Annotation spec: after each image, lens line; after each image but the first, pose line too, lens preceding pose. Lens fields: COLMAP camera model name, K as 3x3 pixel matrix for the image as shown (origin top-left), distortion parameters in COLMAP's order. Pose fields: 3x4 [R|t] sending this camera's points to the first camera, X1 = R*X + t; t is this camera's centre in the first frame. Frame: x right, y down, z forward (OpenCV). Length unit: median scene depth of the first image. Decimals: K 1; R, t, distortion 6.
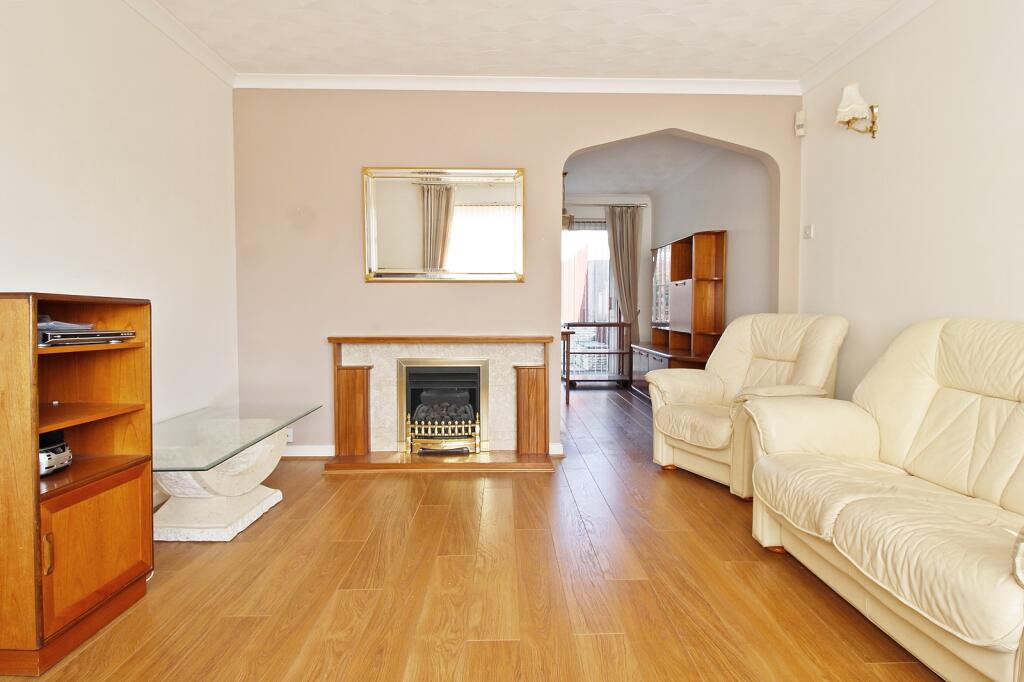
lens RADIAL K [[479.9, 0, 512.0], [0, 479.9, 341.0], [0, 0, 1]] dist [-0.000165, -0.000126]
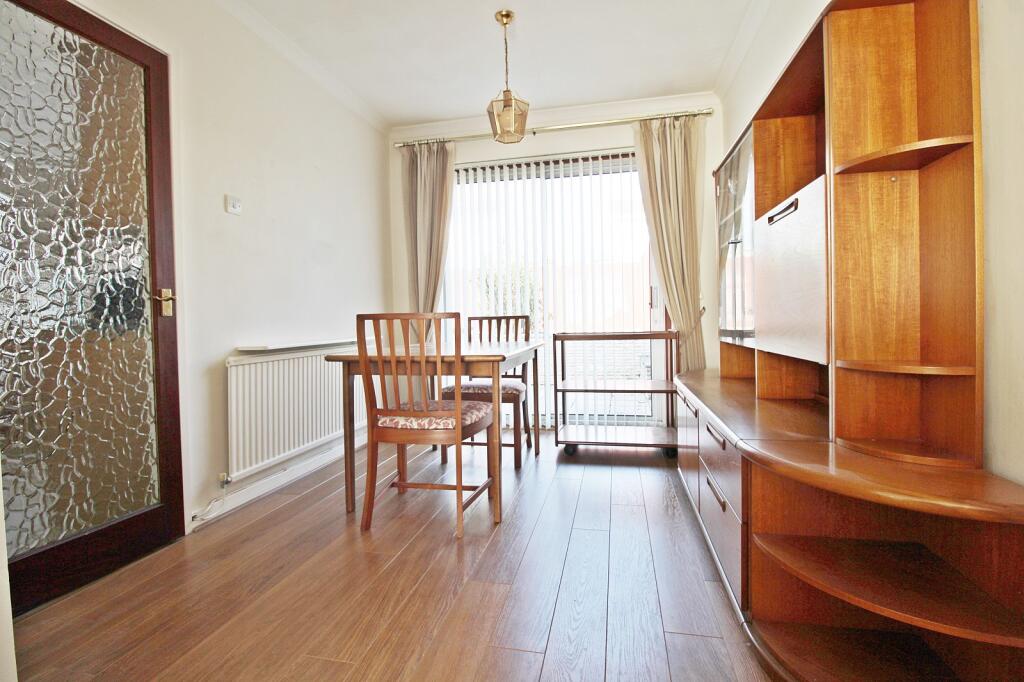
lens RADIAL K [[479.9, 0, 512.0], [0, 479.9, 341.0], [0, 0, 1]] dist [-0.000165, -0.000126]
pose [[0.982522, -0.020007, -0.185066, 0.189291], [0.015584, 0.999558, -0.025321, -0.020148], [0.185491, 0.021994, 0.982400, 0.535019]]
